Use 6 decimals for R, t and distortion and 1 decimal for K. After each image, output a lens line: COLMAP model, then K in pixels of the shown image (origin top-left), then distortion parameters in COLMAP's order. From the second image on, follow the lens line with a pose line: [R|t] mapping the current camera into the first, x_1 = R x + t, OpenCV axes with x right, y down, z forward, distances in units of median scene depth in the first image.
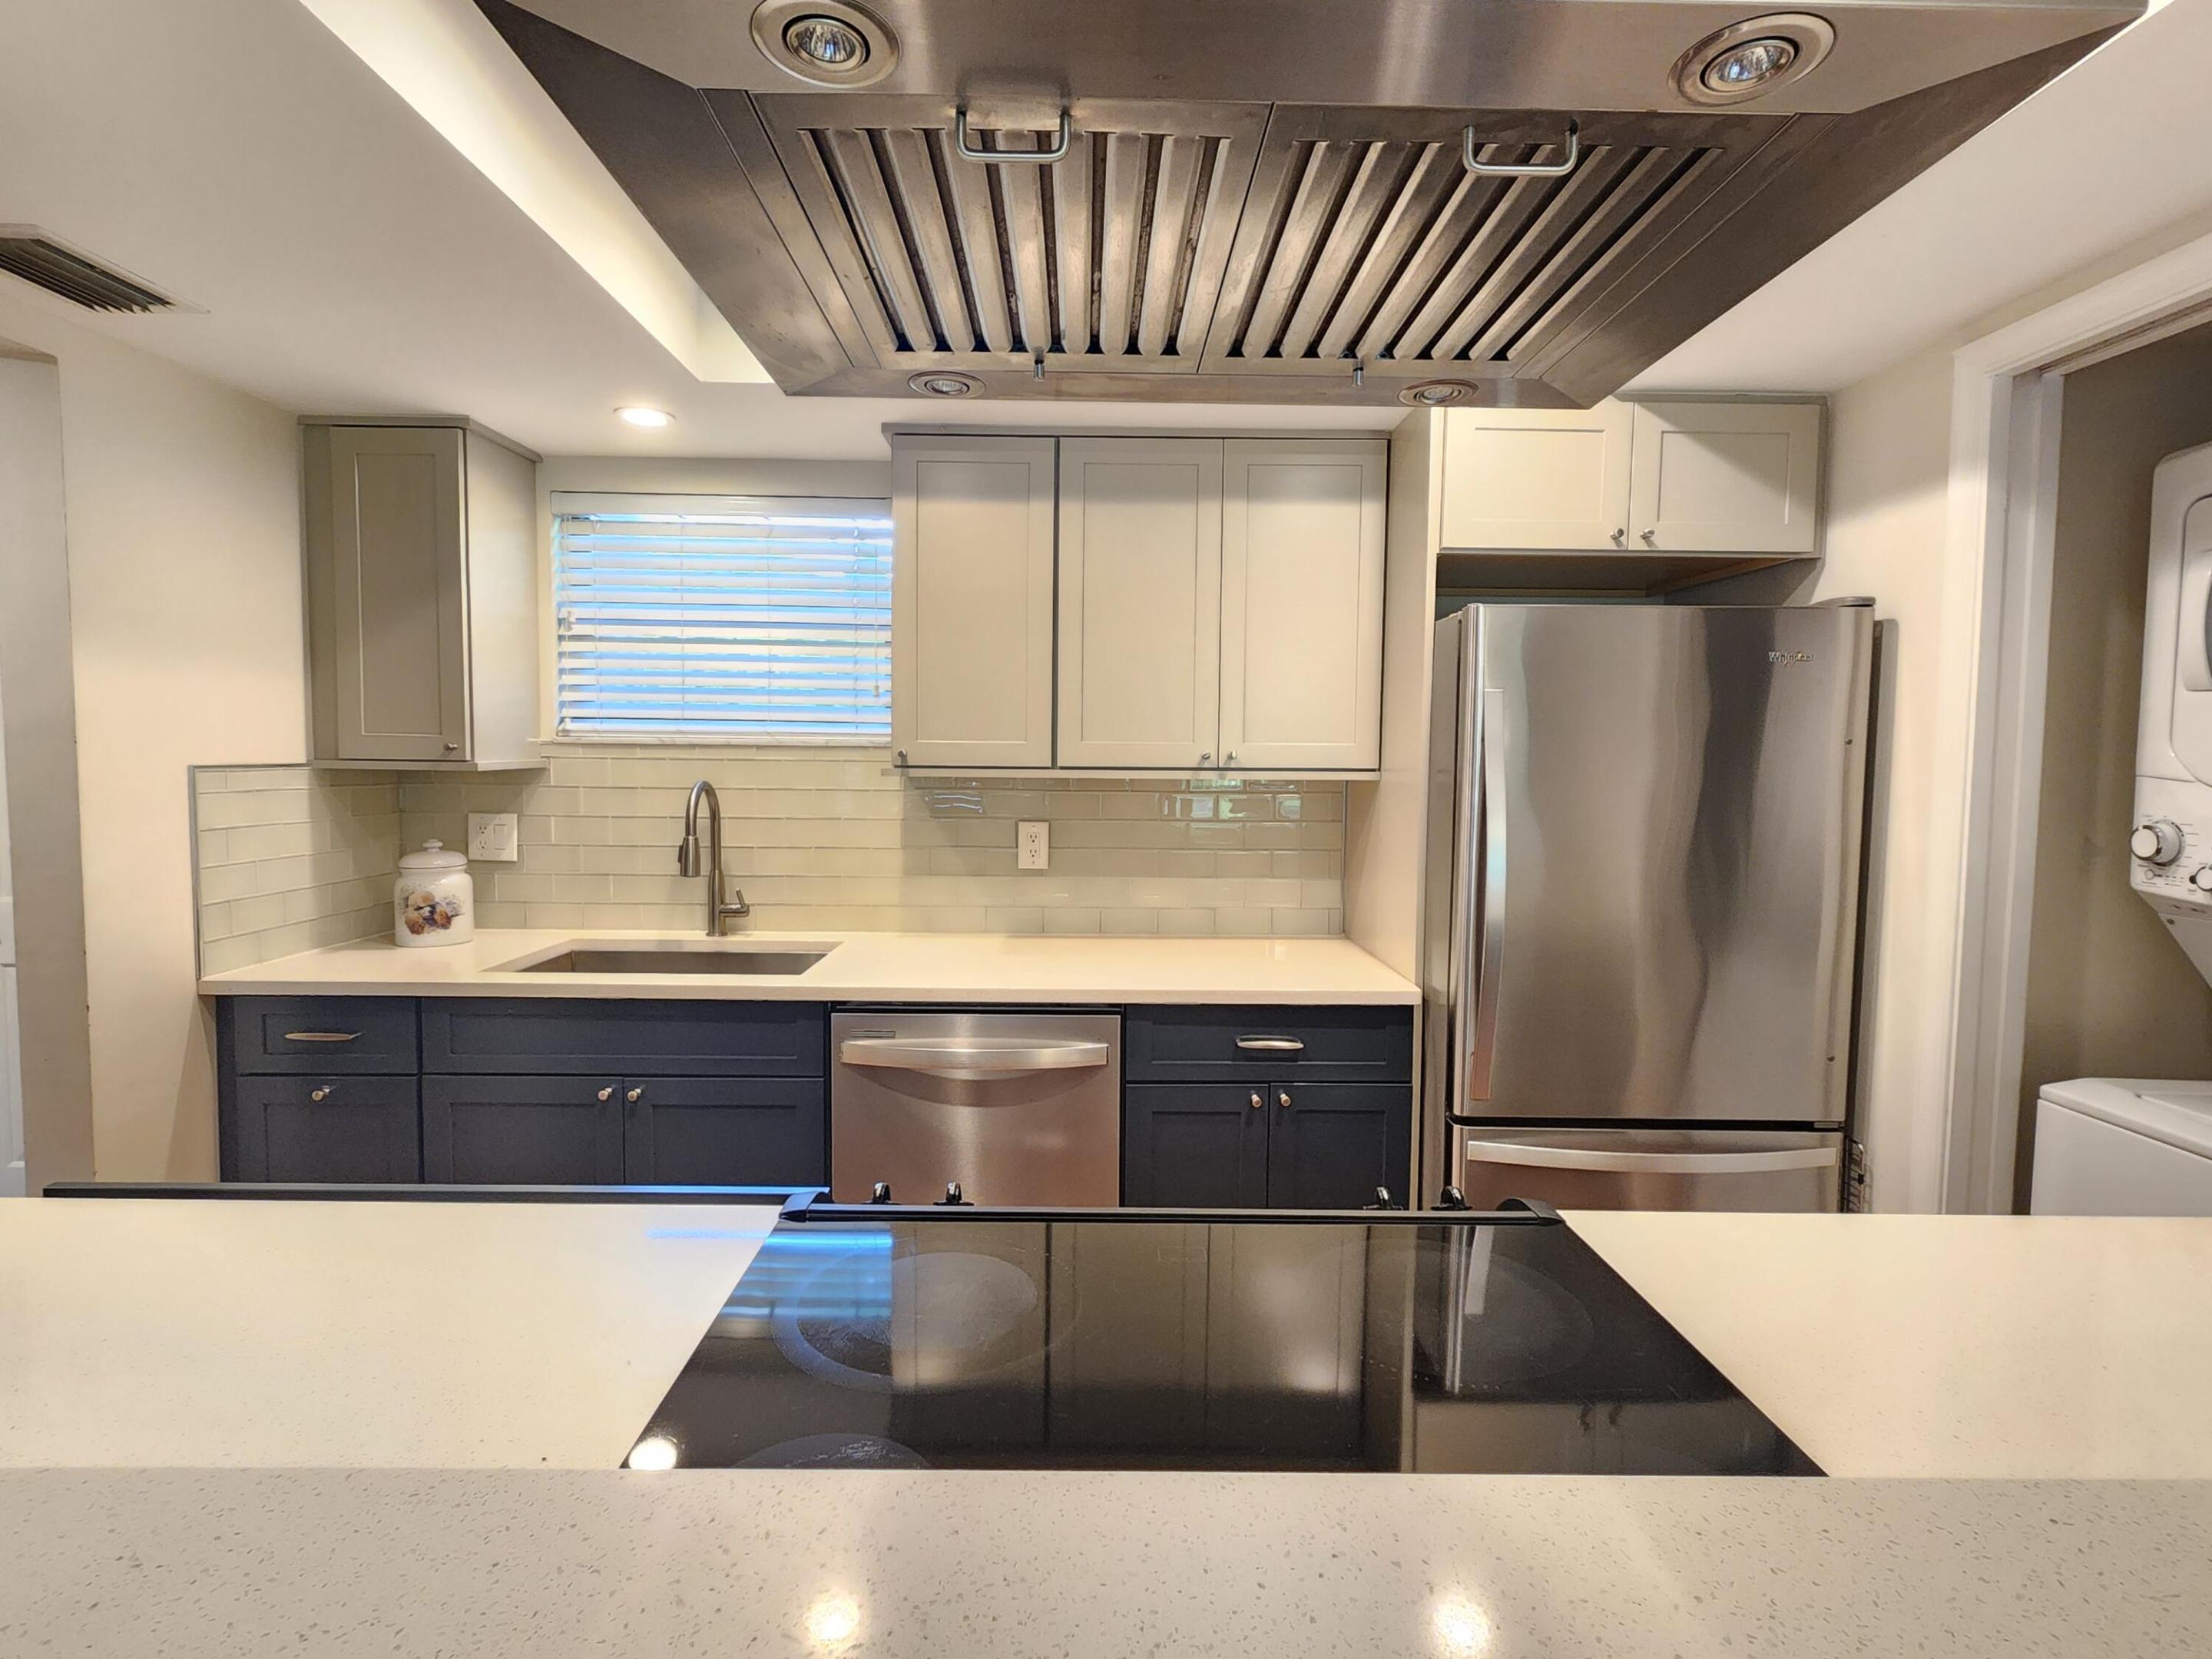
lens RADIAL K [[1076.8, 0, 1102.8], [0, 1076.8, 828.8], [0, 0, 1]] dist [0.000119, -0.008023]
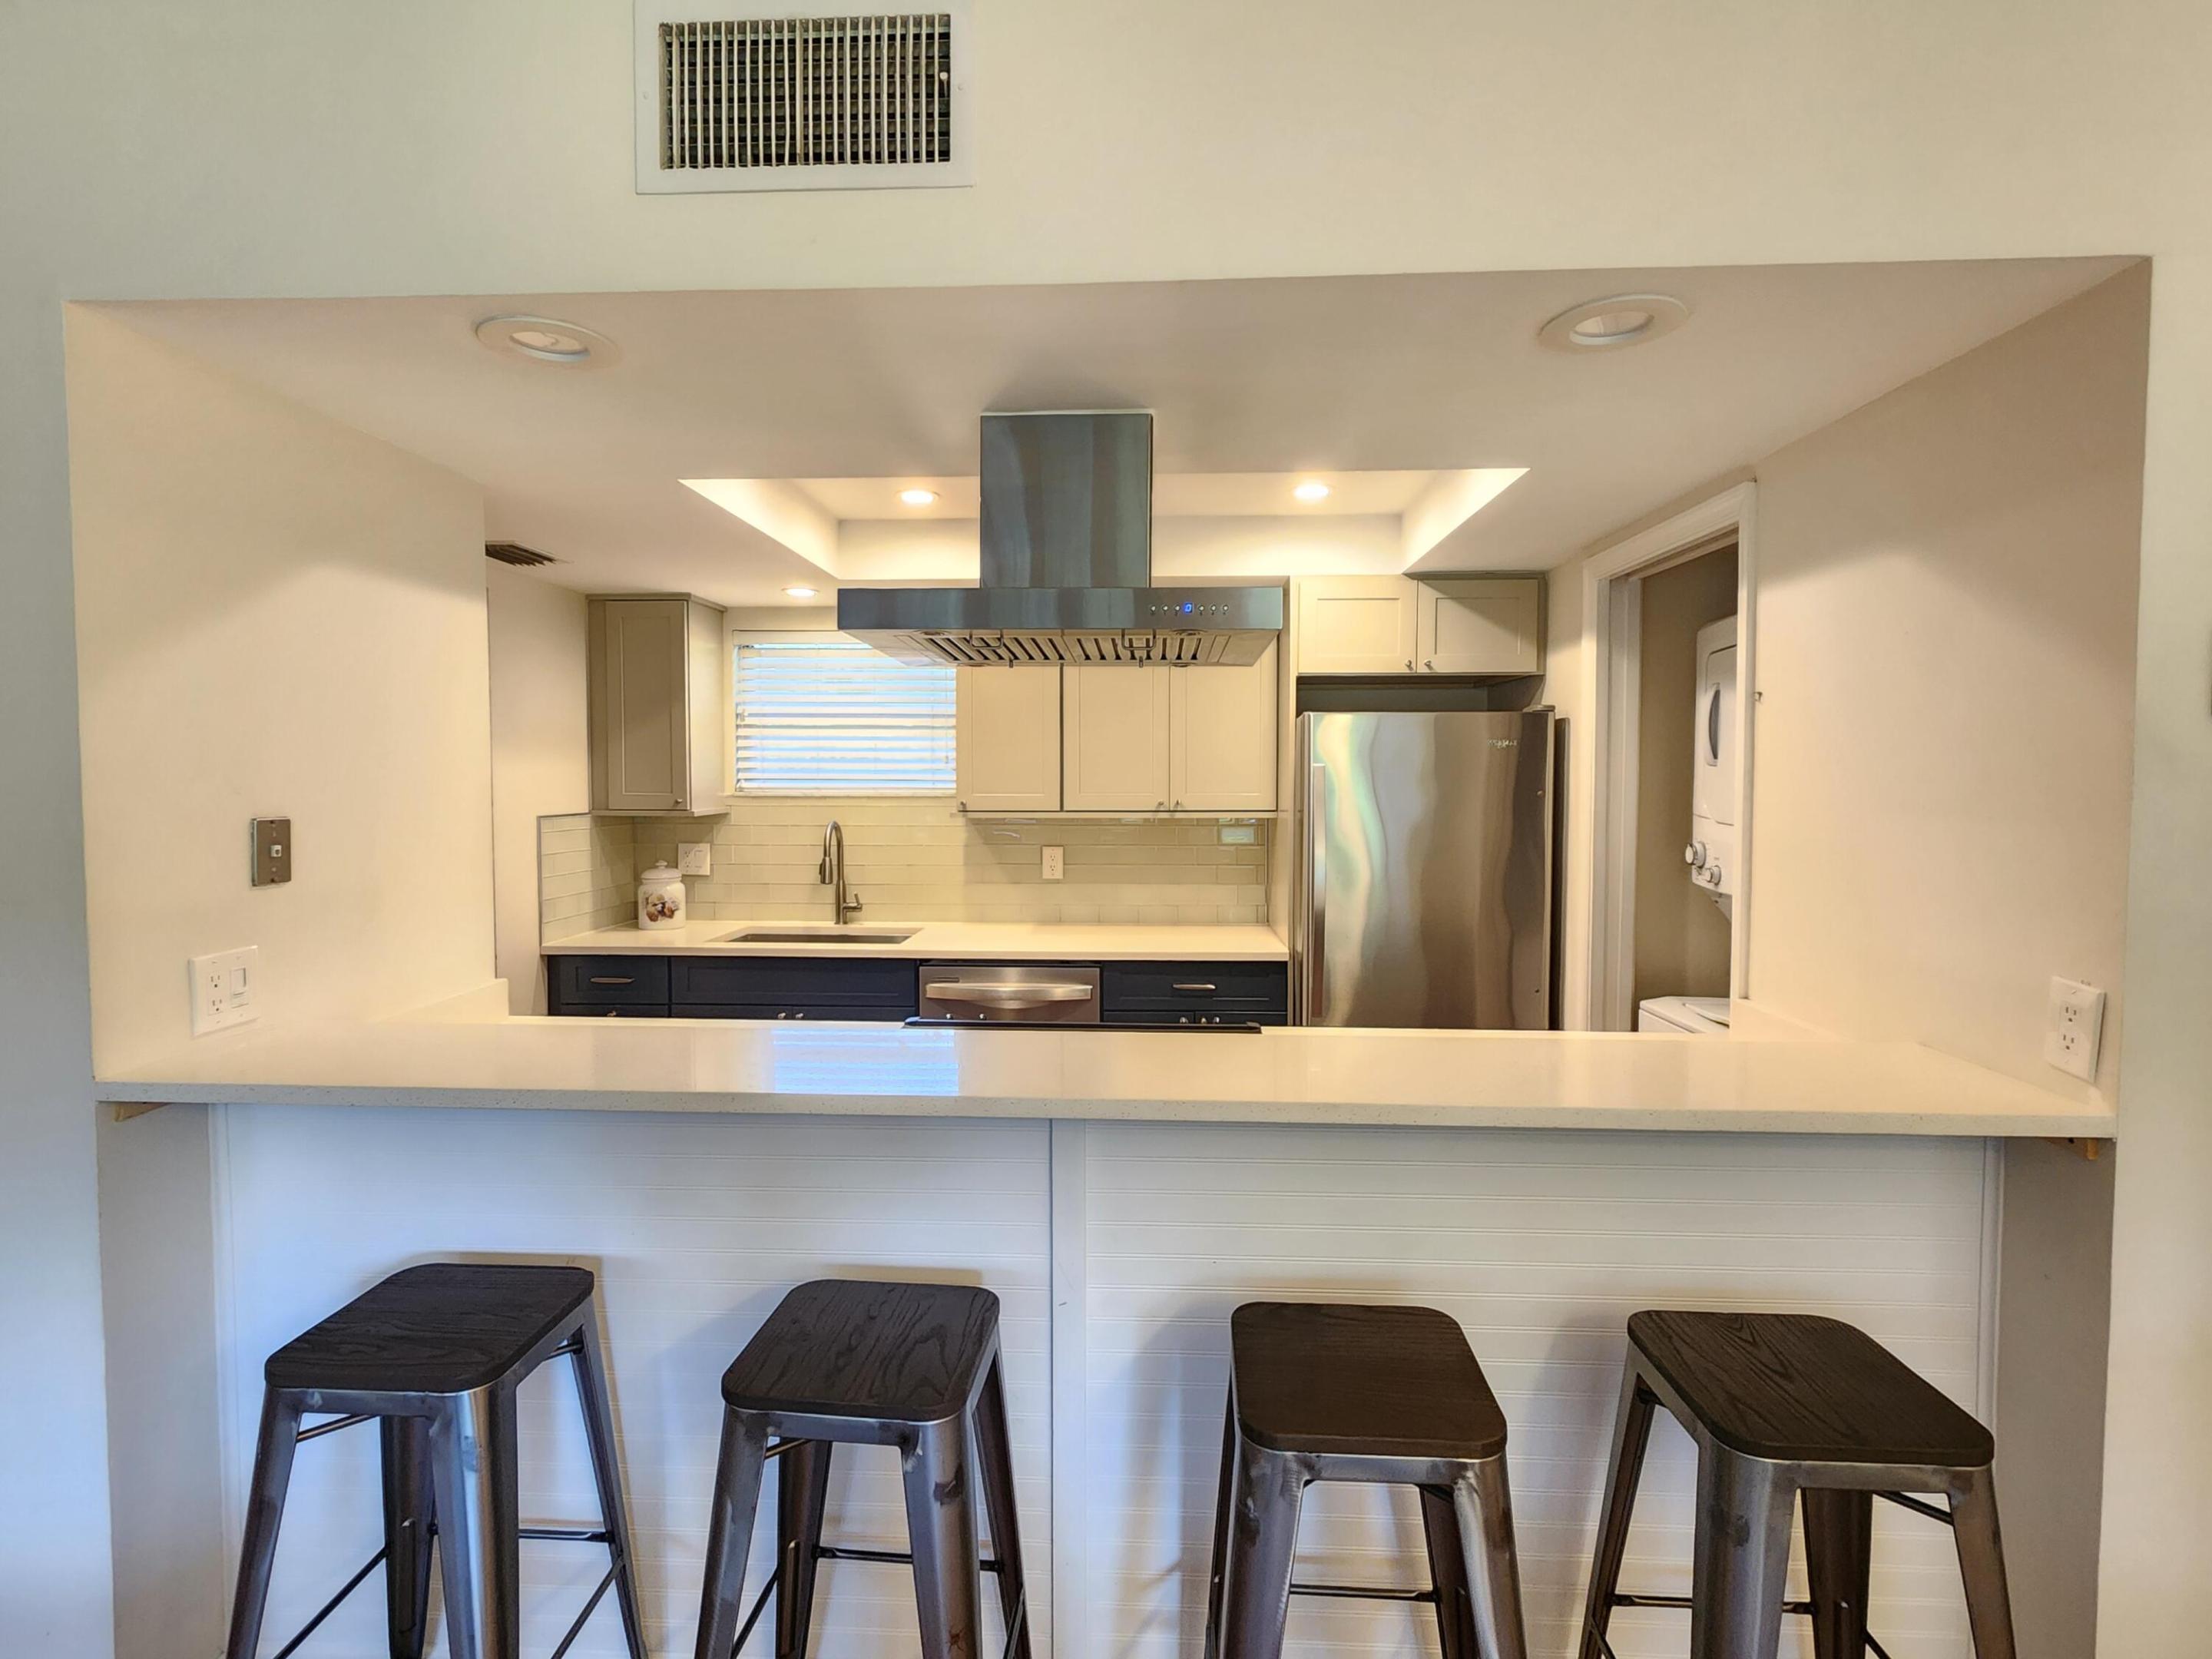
lens RADIAL K [[1076.8, 0, 1102.8], [0, 1076.8, 828.8], [0, 0, 1]] dist [0.000119, -0.008023]
pose [[0.998122, -0.007139, -0.060846, 0.102585], [0.005624, 0.999671, -0.025035, 0.006469], [0.061004, 0.024646, 0.997833, -0.506516]]
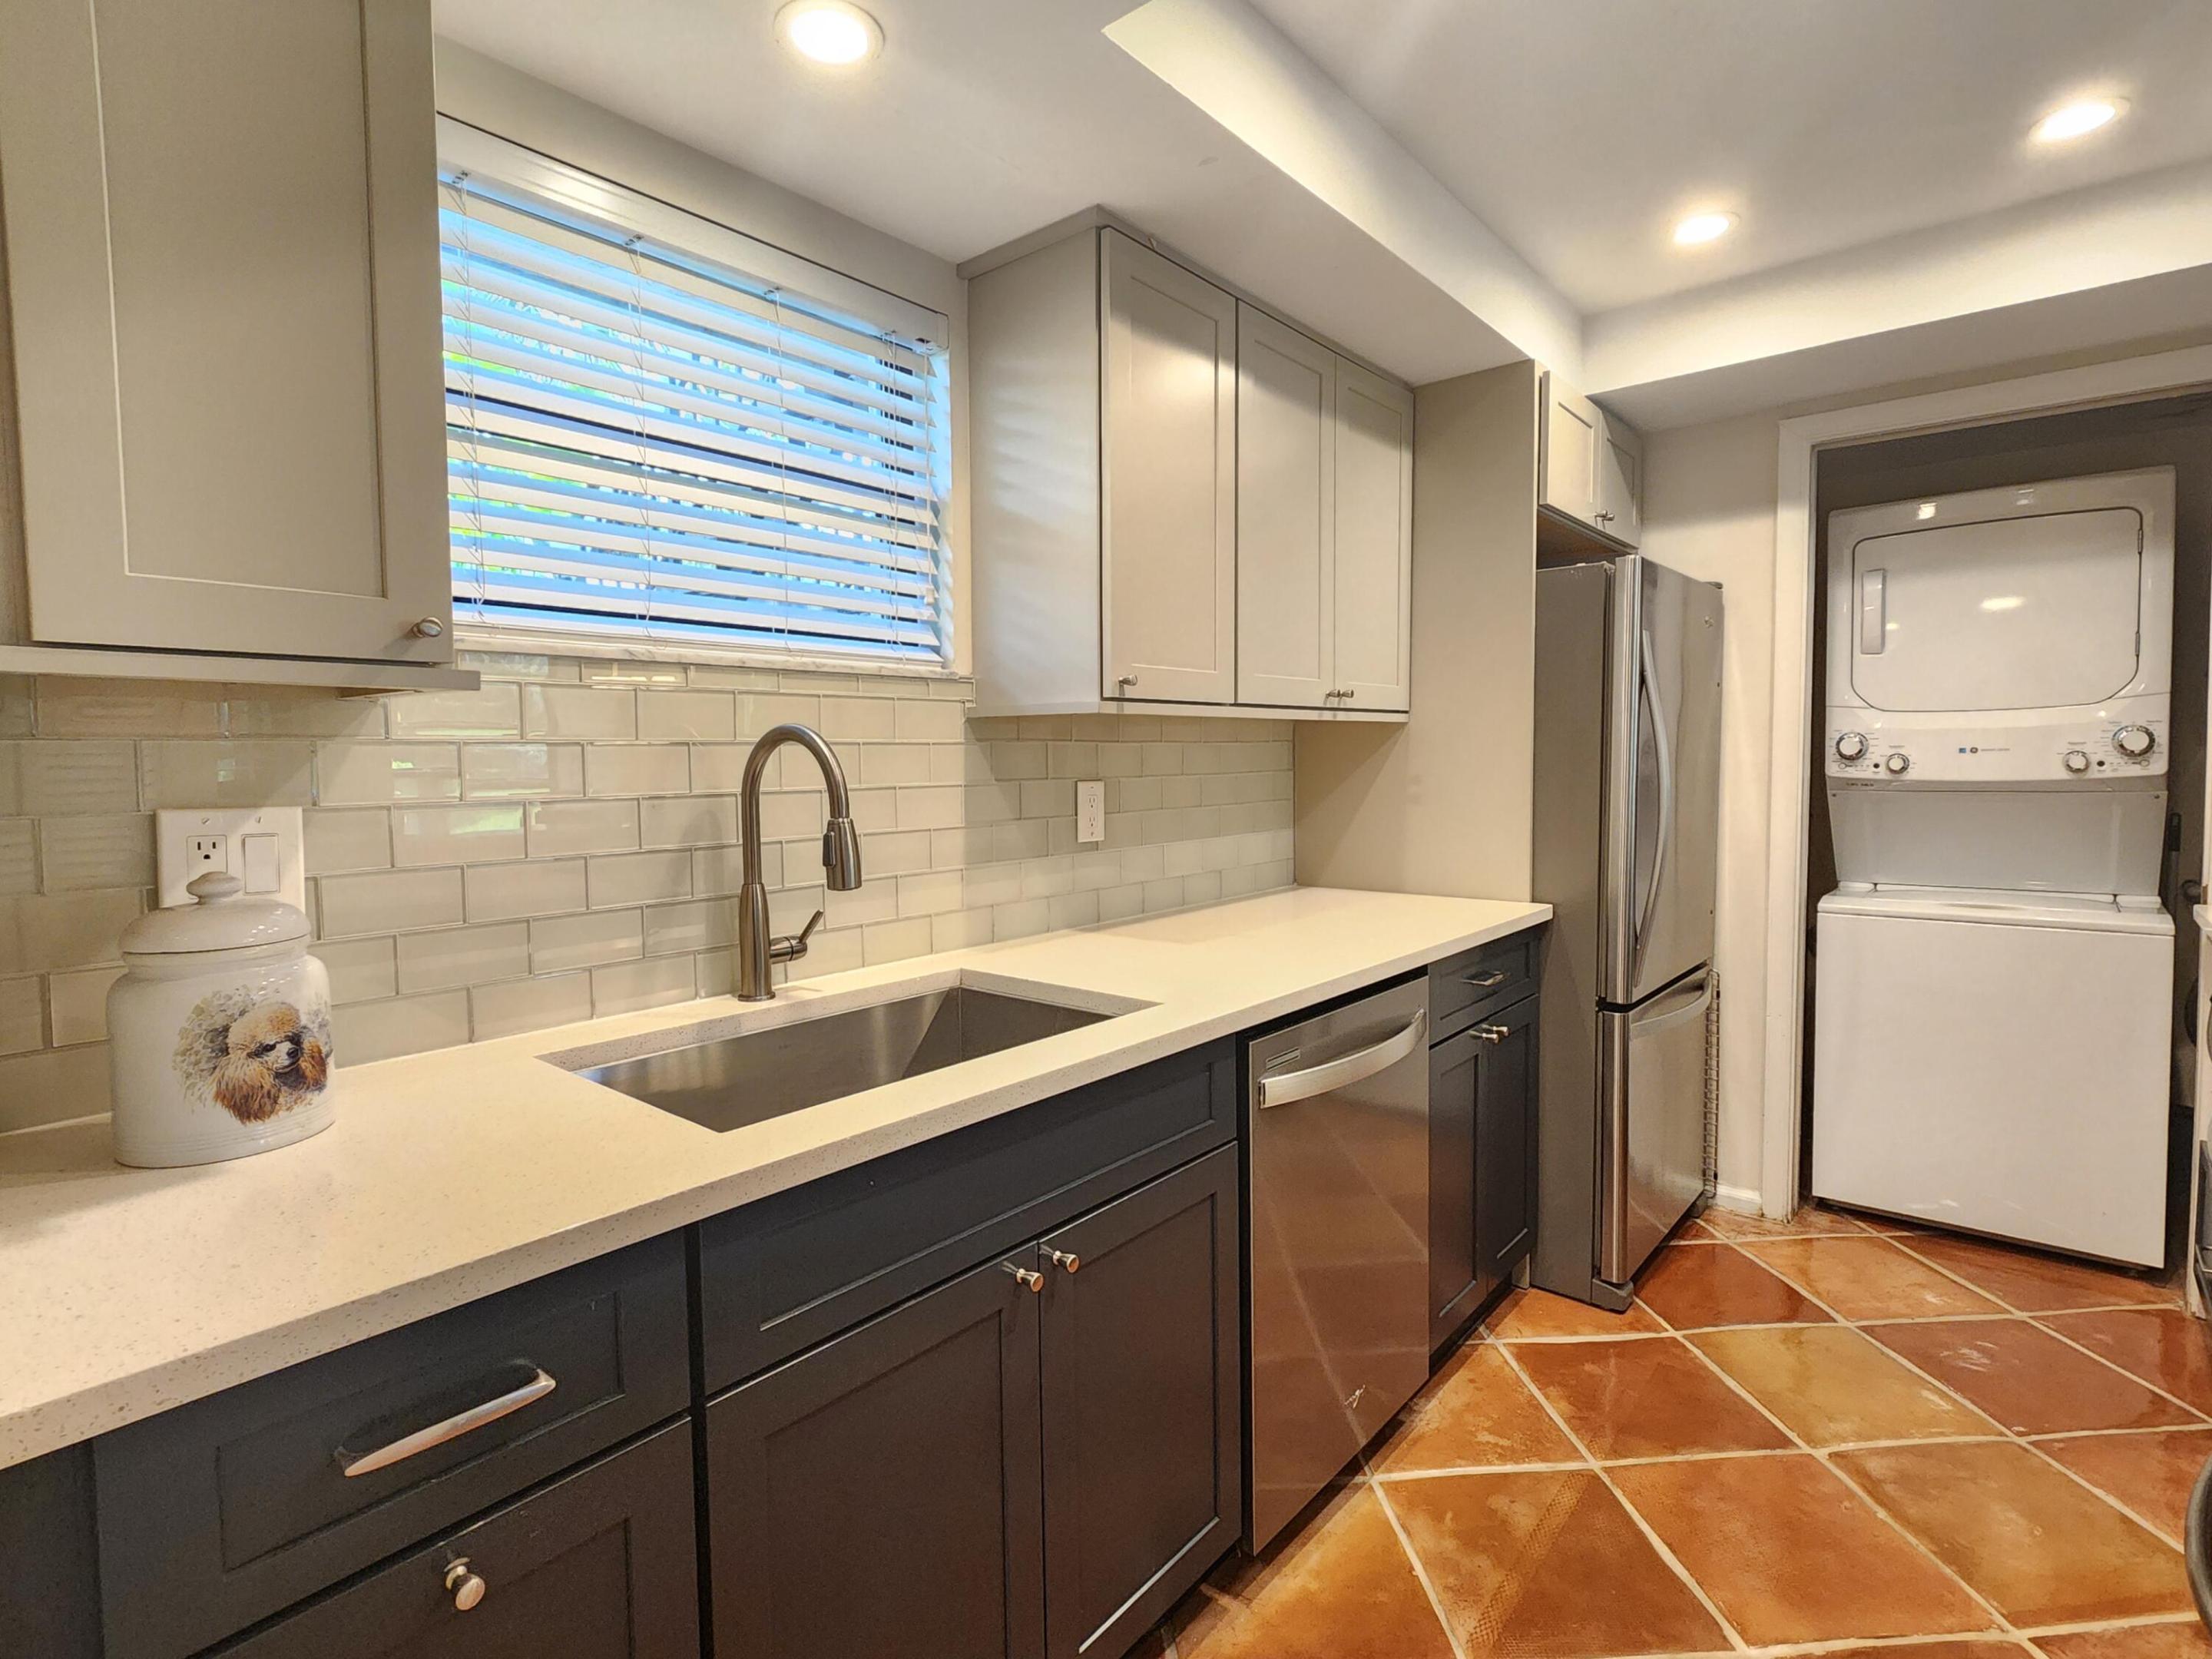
lens RADIAL K [[1076.8, 0, 1102.8], [0, 1076.8, 828.8], [0, 0, 1]] dist [0.000119, -0.008023]
pose [[0.664526, -0.070079, 0.743972, -0.707056], [0.072433, 0.996945, 0.029210, 0.005869], [-0.743746, 0.034477, 0.667572, 0.515332]]
